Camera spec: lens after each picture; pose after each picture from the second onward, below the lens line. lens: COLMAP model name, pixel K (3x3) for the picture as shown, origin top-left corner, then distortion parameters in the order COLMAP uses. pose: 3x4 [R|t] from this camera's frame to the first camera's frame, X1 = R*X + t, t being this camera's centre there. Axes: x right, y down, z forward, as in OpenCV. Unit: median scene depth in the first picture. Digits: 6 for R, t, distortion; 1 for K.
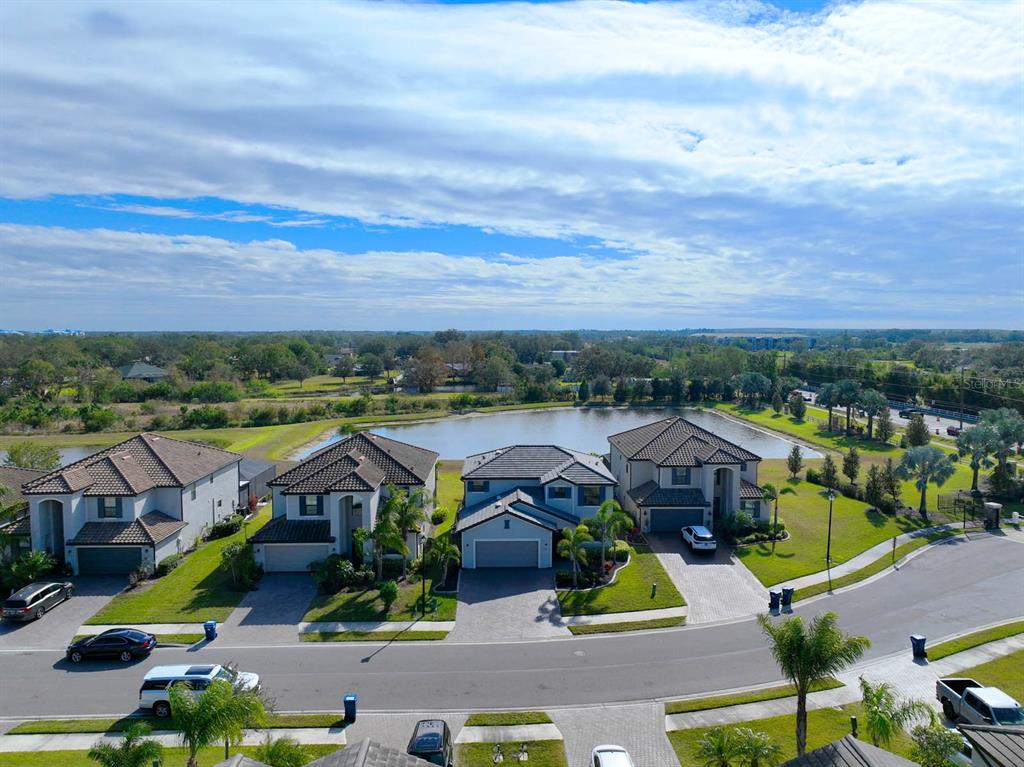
lens RADIAL K [[713.7, 0, 516.1], [0, 713.7, 457.0], [0, 0, 1]] dist [-0.000876, 0.004687]
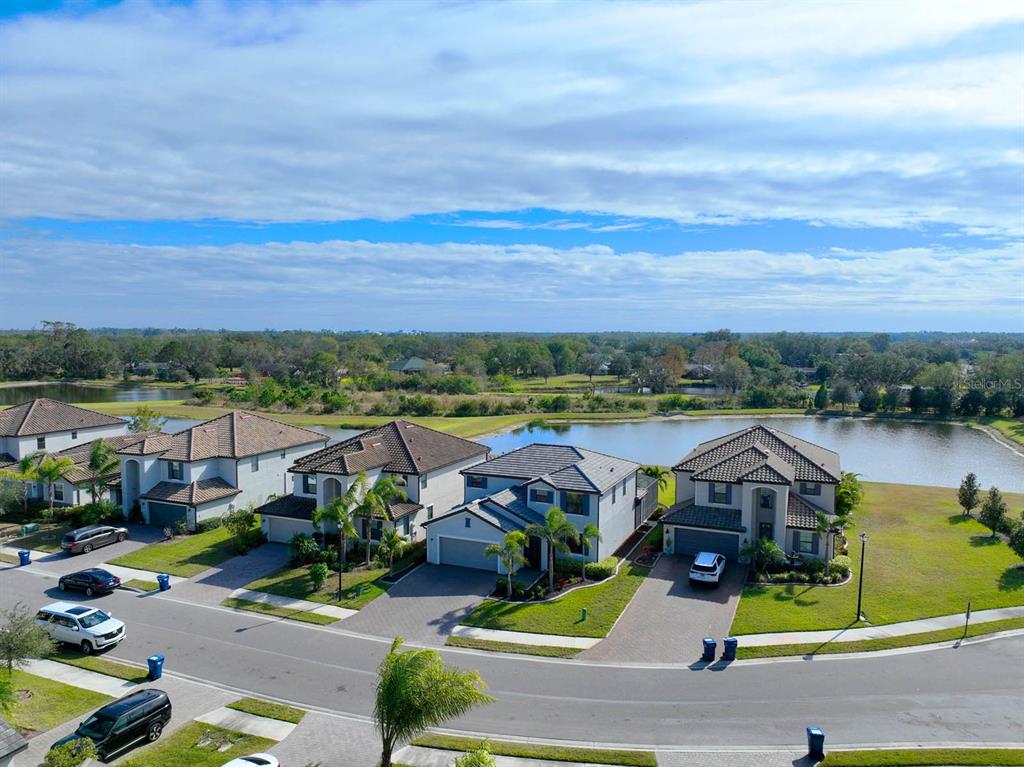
lens RADIAL K [[711.1, 0, 509.4], [0, 711.1, 464.2], [0, 0, 1]] dist [-0.002104, 0.005887]
pose [[0.906904, 0.079291, -0.413809, 0.127591], [-0.075787, 0.996813, 0.024908, -0.003443], [0.414465, 0.008772, 0.910023, 0.047503]]
